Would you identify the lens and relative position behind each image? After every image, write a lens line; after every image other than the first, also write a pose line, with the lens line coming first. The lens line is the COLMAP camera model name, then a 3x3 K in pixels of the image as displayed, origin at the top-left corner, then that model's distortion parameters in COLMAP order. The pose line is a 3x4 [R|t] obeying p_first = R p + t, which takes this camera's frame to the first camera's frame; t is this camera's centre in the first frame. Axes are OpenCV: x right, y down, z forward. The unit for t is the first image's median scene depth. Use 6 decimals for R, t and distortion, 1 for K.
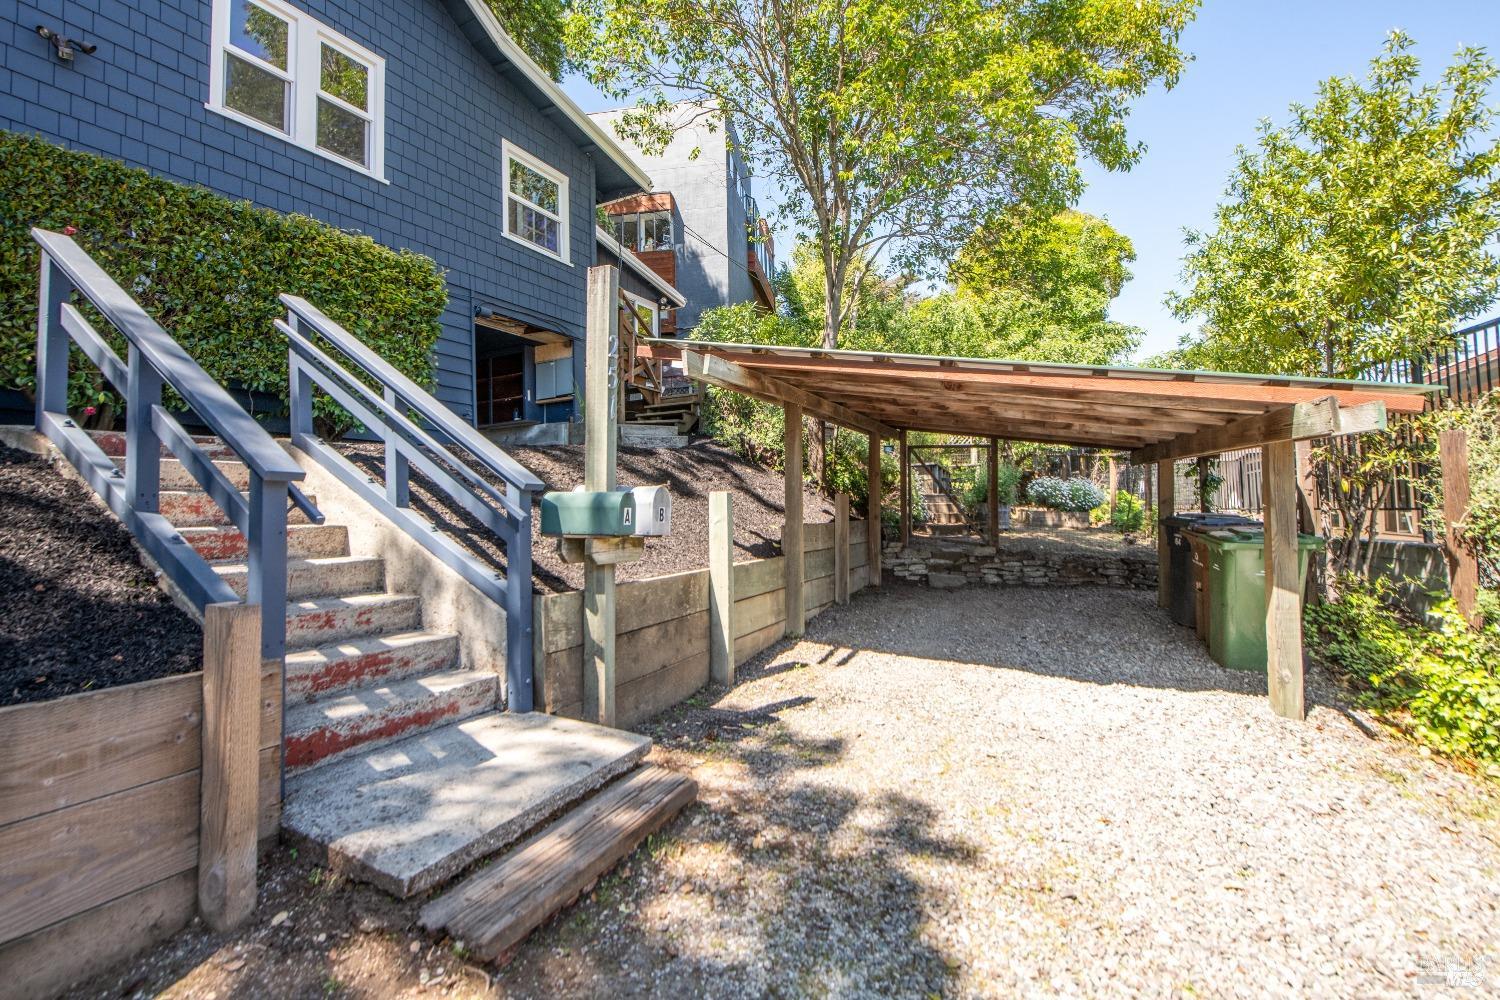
lens RADIAL K [[718.1, 0, 750.0], [0, 718.1, 500.0], [0, 0, 1]] dist [0.001522, -0.000218]
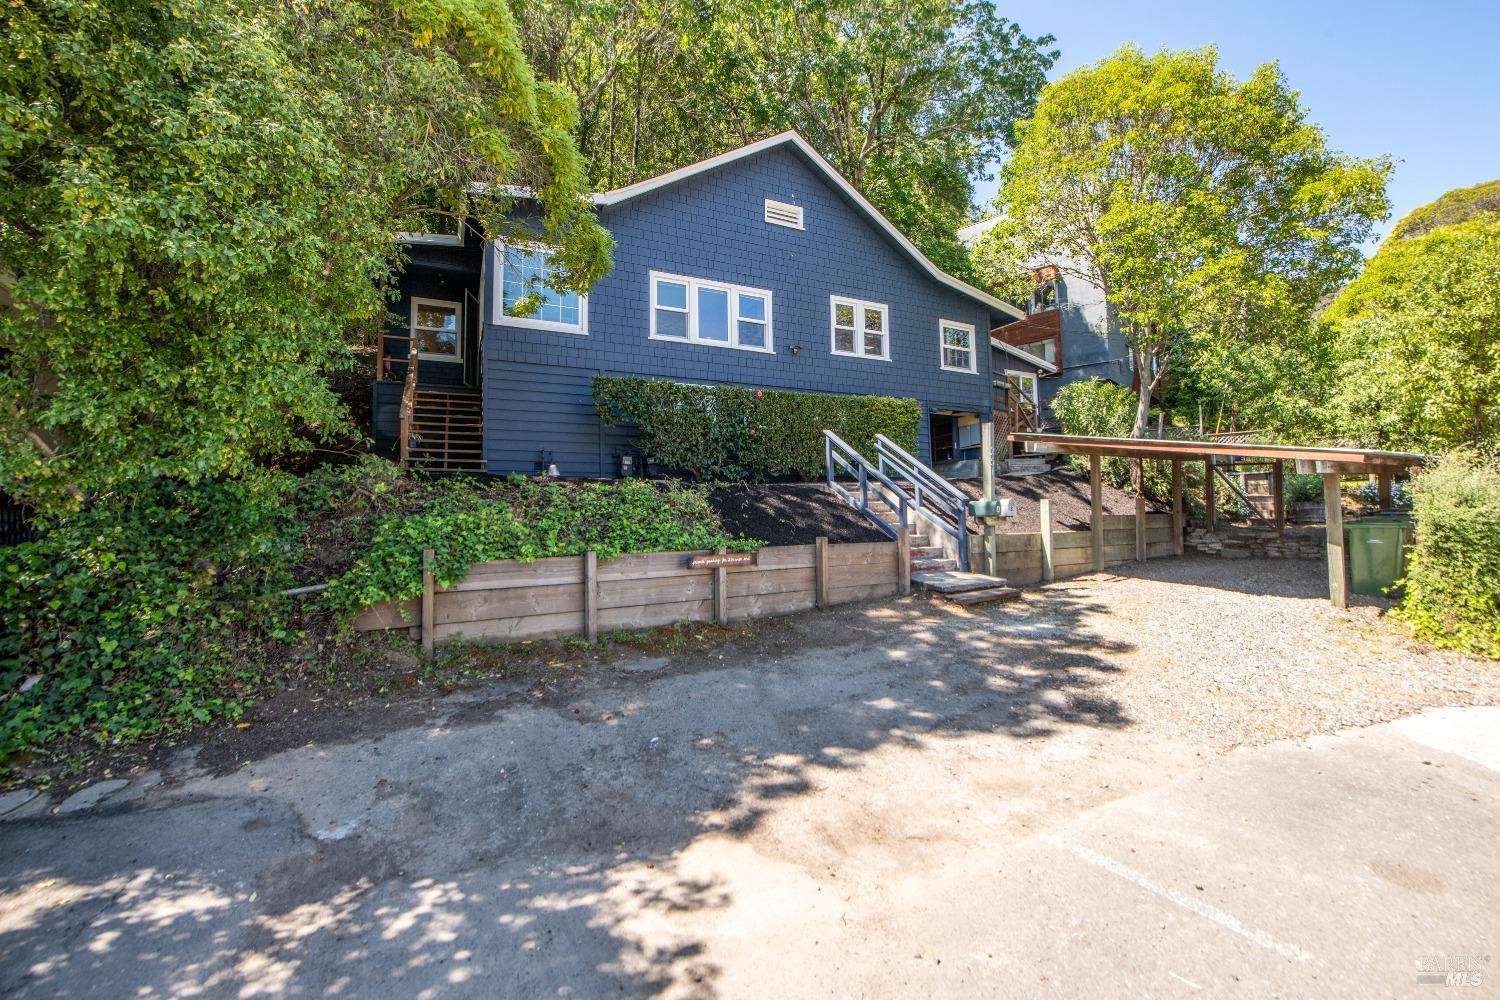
lens RADIAL K [[581.1, 0, 754.3], [0, 581.1, 473.7], [0, 0, 1]] dist [-0.030578, 0.000018]
pose [[0.812484, -0.036718, -0.581827, 0.285423], [0.008255, 0.998639, -0.051494, -0.006432], [0.582926, 0.037035, 0.811681, -1.079872]]
